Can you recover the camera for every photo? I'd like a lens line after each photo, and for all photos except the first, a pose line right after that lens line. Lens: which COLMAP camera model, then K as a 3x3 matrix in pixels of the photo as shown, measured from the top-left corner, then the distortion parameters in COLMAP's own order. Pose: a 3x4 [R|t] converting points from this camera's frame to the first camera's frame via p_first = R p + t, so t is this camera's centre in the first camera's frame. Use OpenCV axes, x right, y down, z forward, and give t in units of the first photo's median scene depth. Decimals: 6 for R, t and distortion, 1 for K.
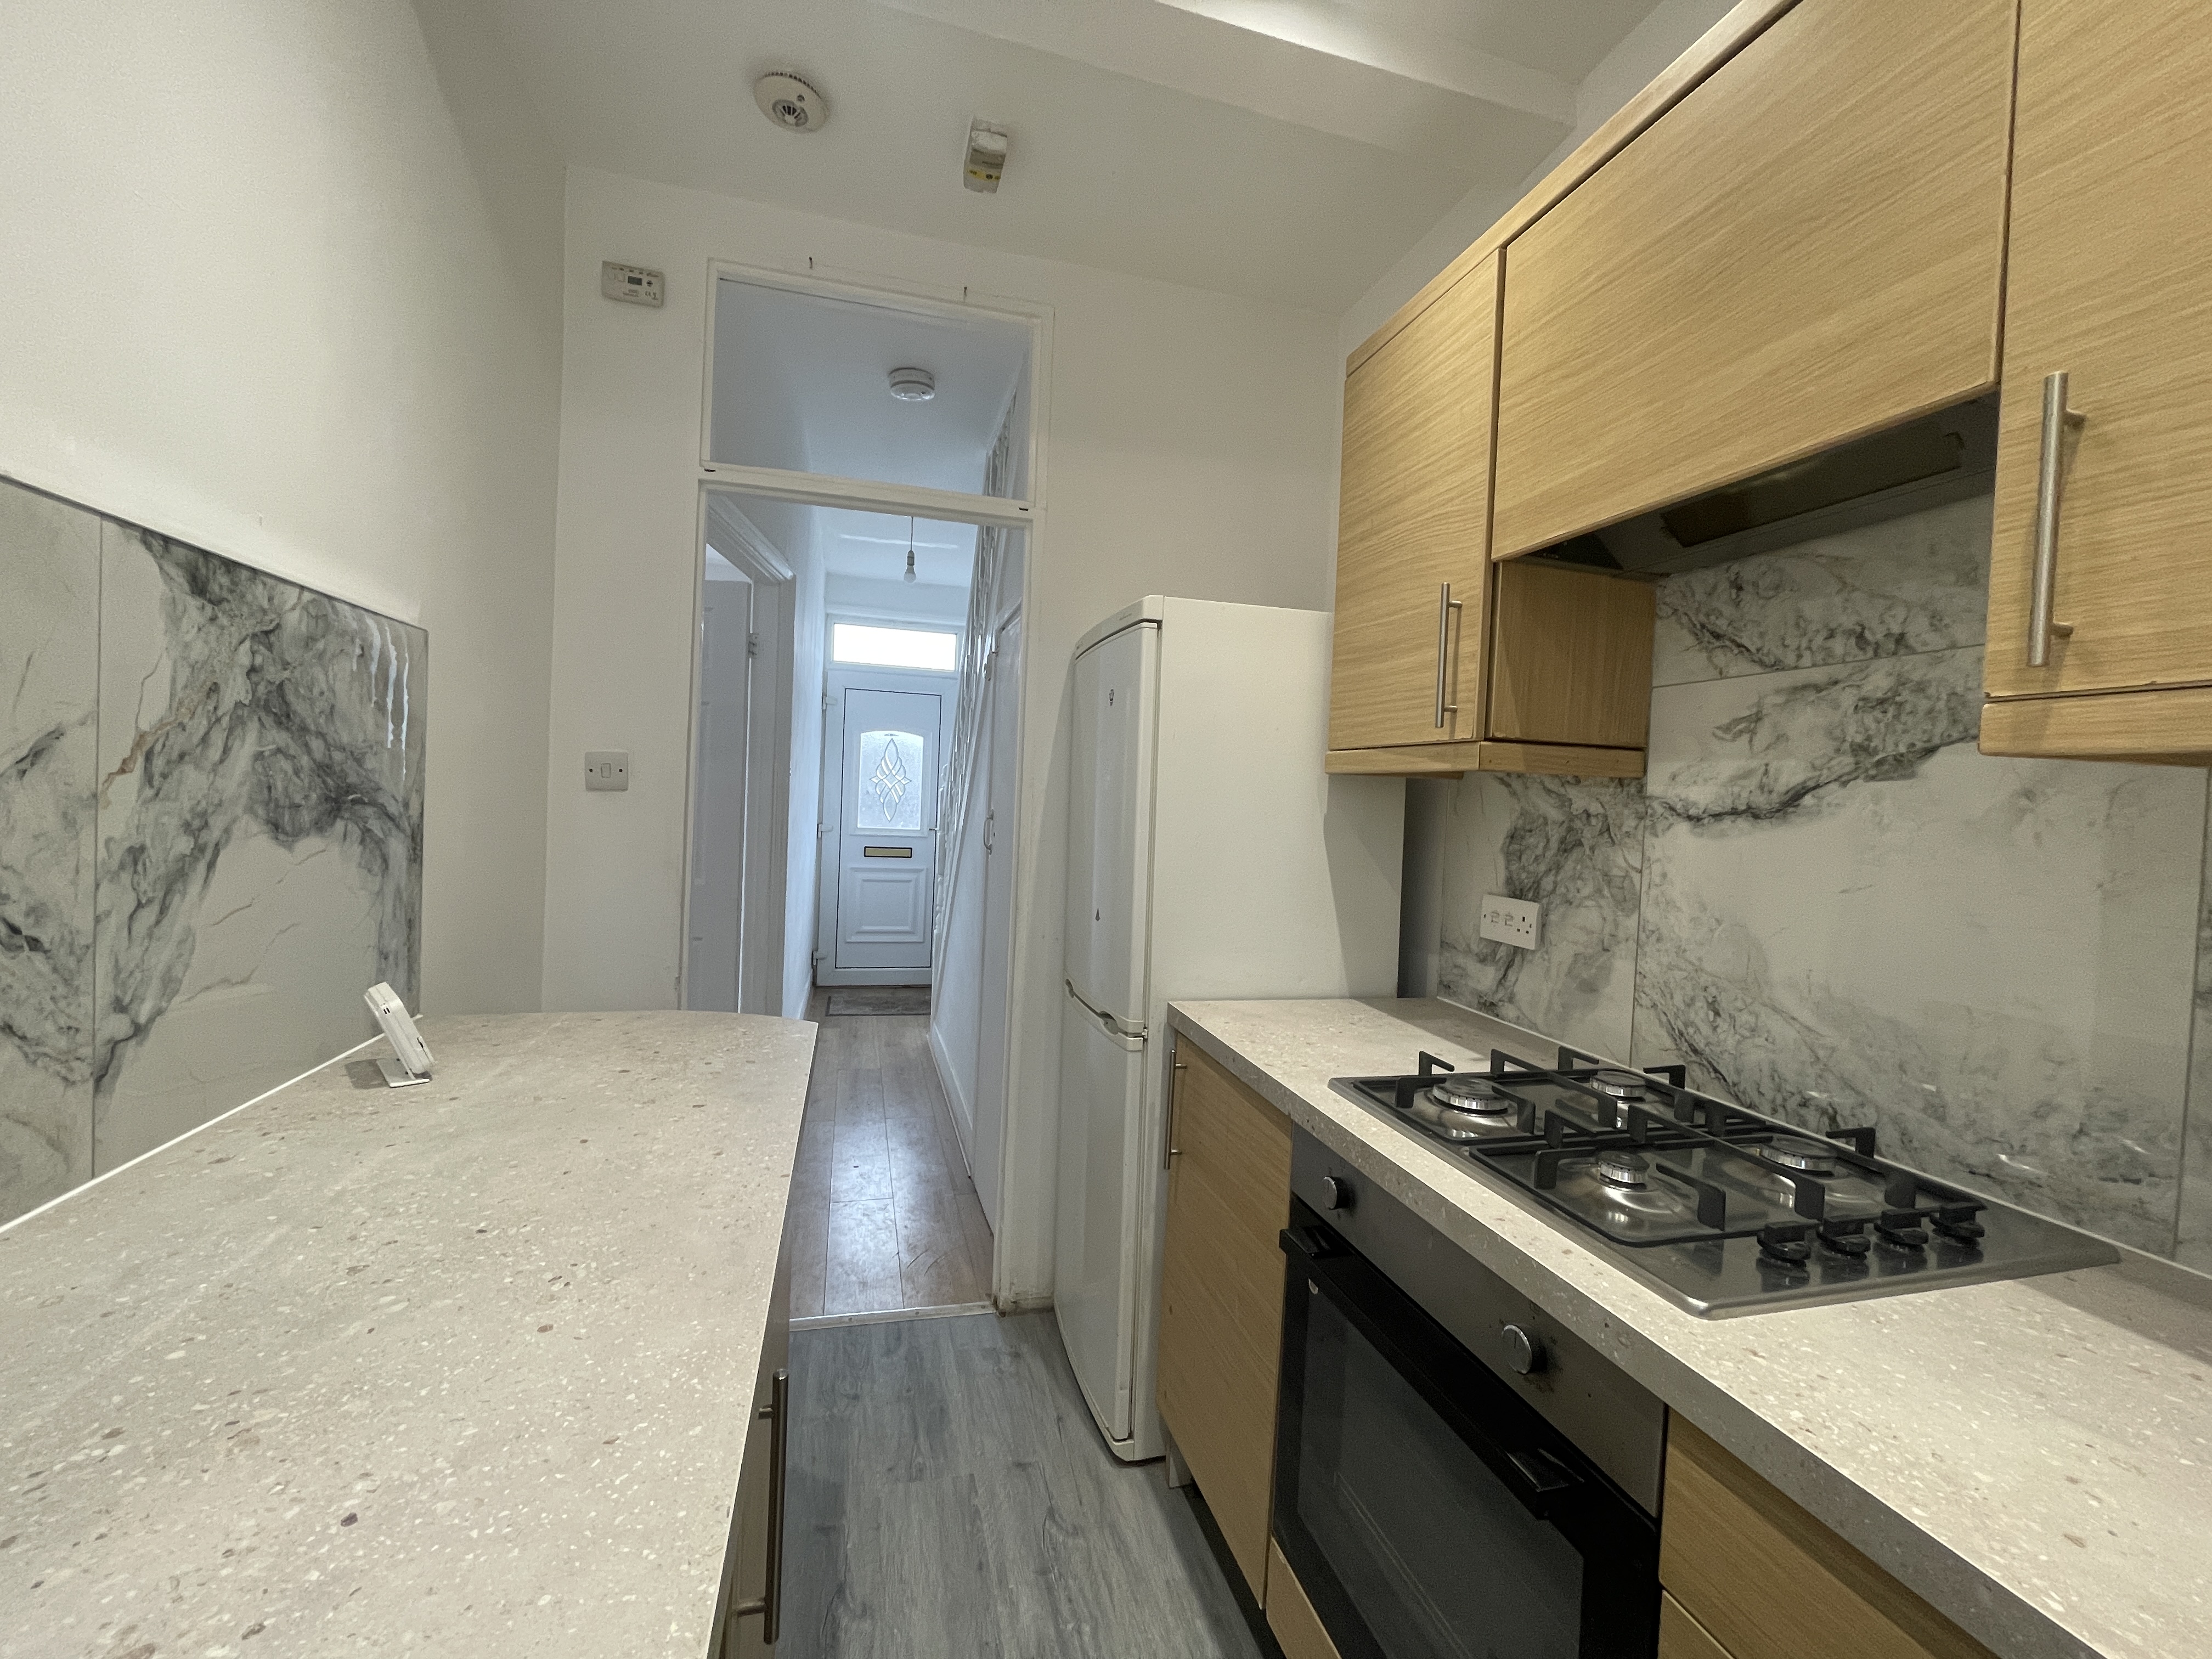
lens RADIAL K [[895.7, 0, 1098.1], [0, 895.7, 821.0], [0, 0, 1]] dist [0.000323, -0.000063]
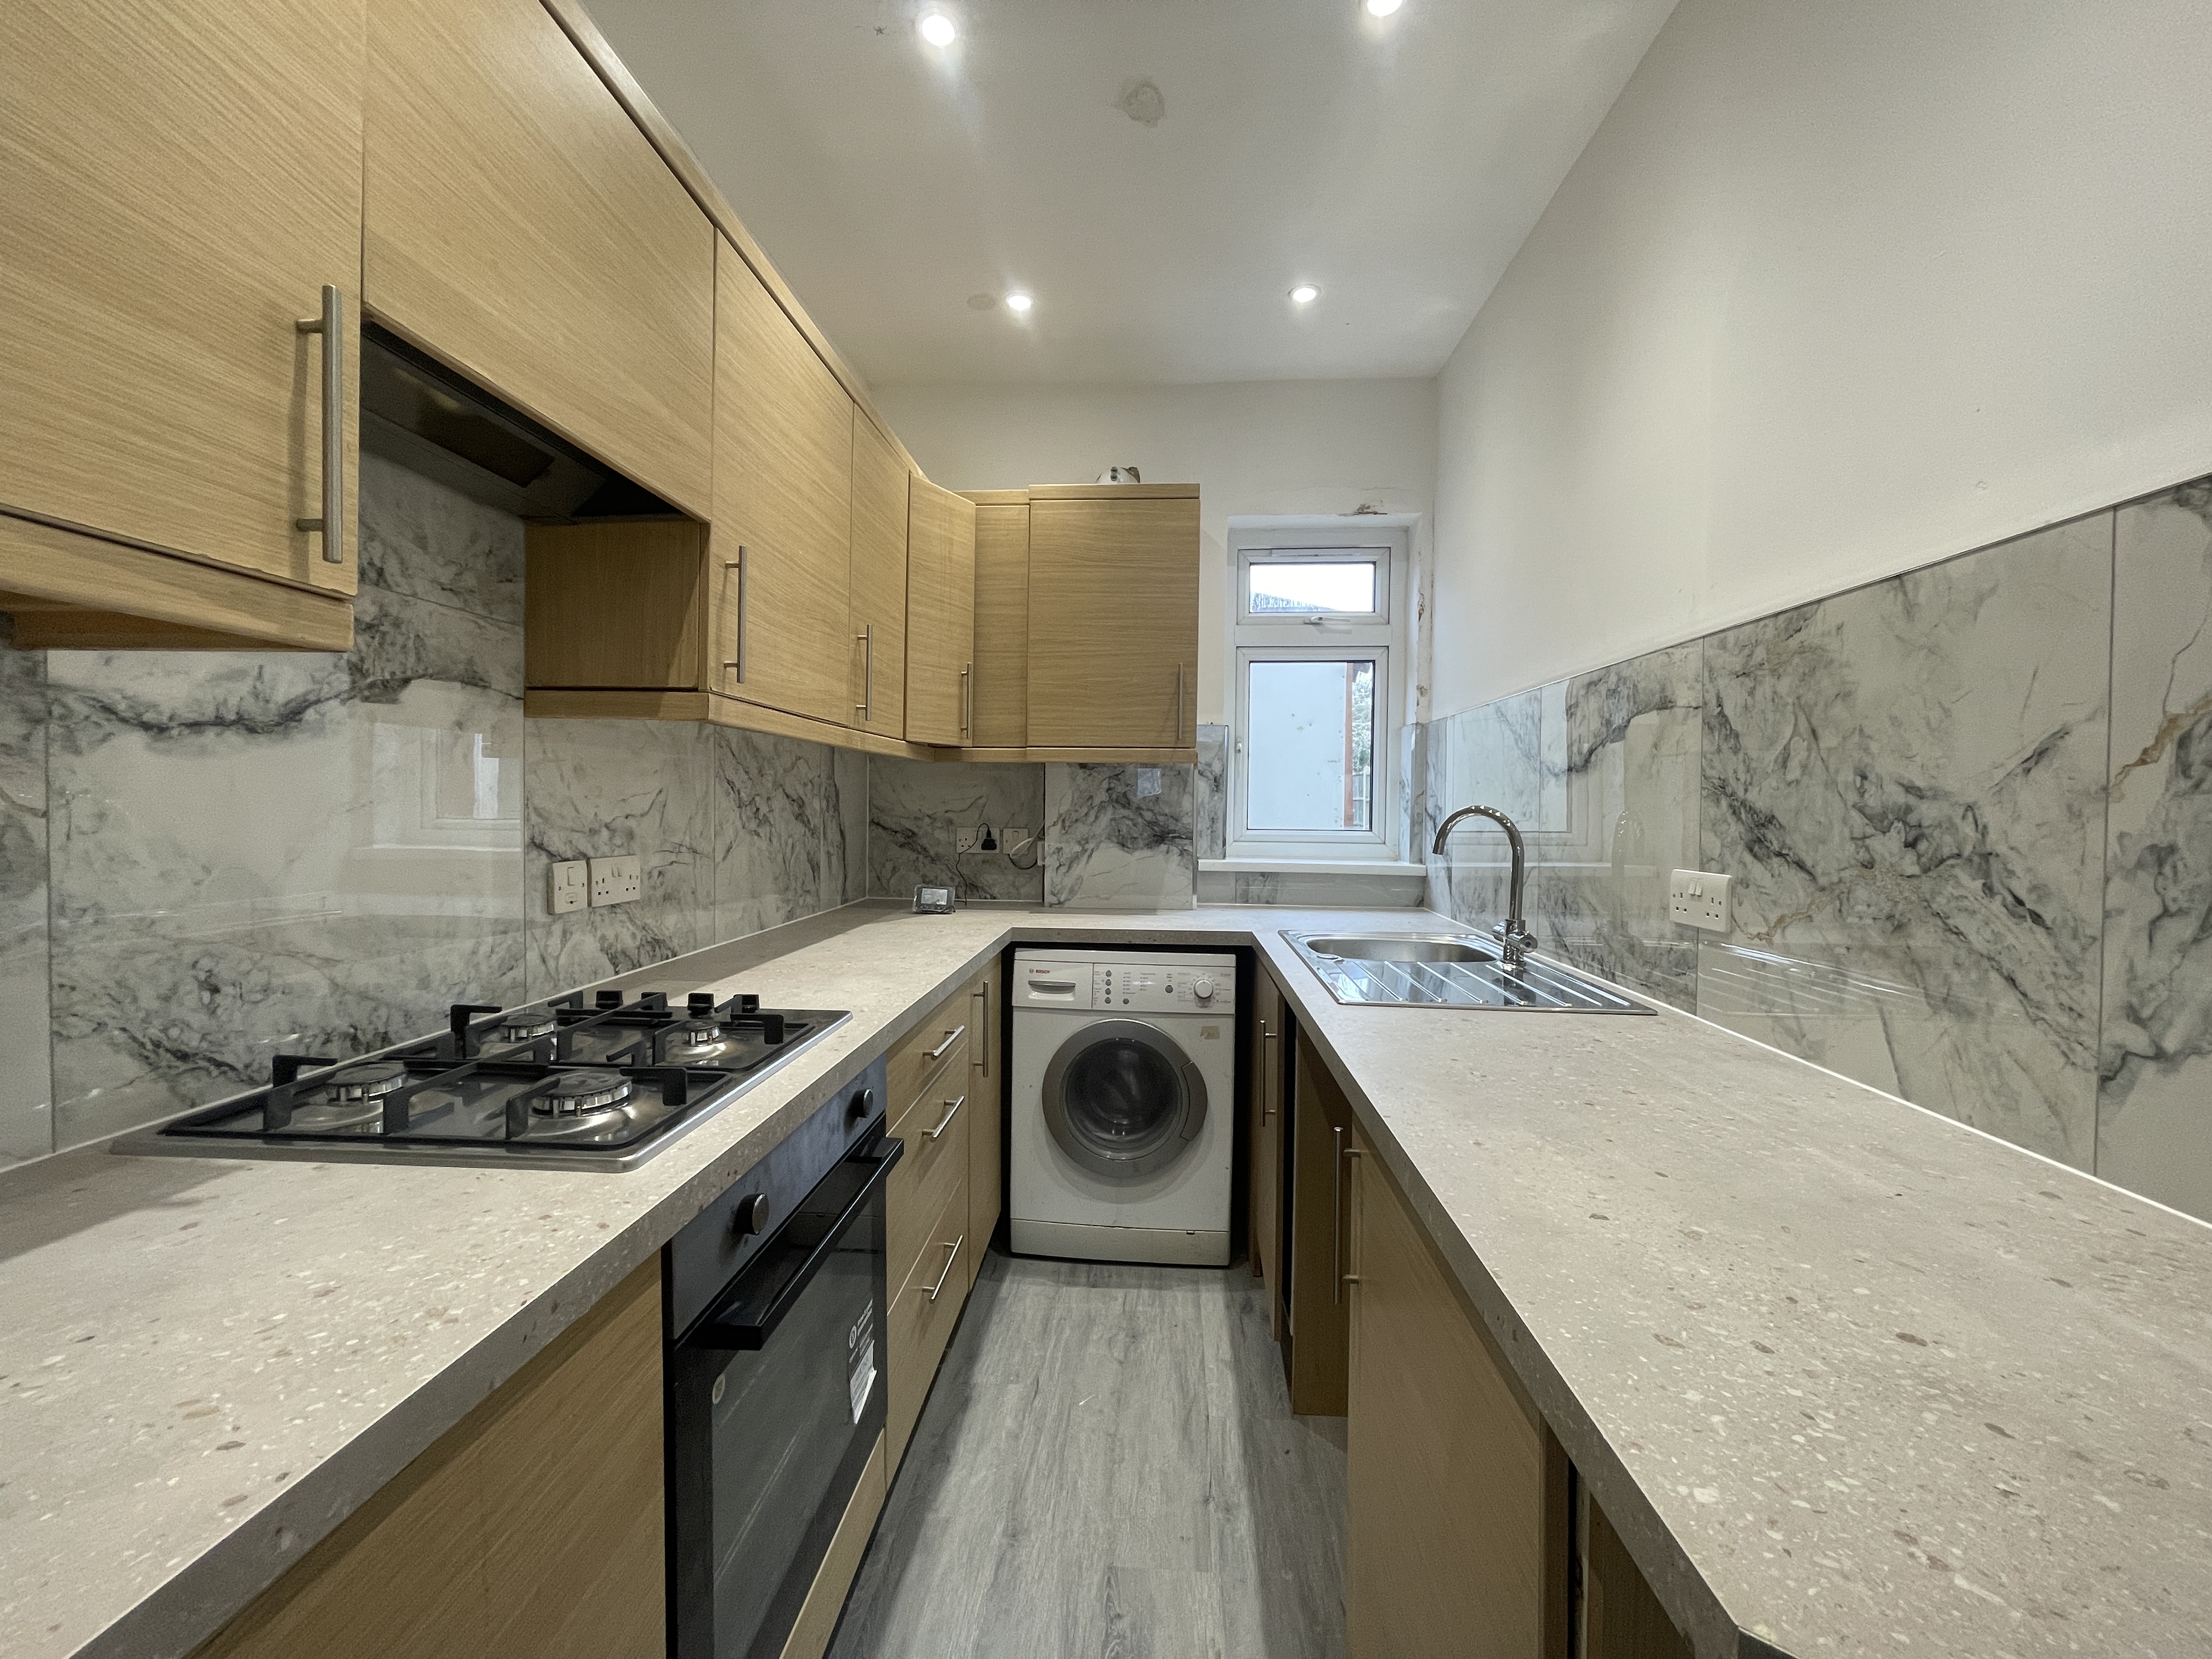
lens RADIAL K [[895.7, 0, 1099.4], [0, 895.7, 818.6], [0, 0, 1]] dist [0.000323, -0.000063]
pose [[-0.942012, -0.057156, 0.330677, -0.307664], [-0.042679, 0.997792, 0.050882, 0.001403], [-0.332855, 0.033819, -0.942371, 1.806643]]
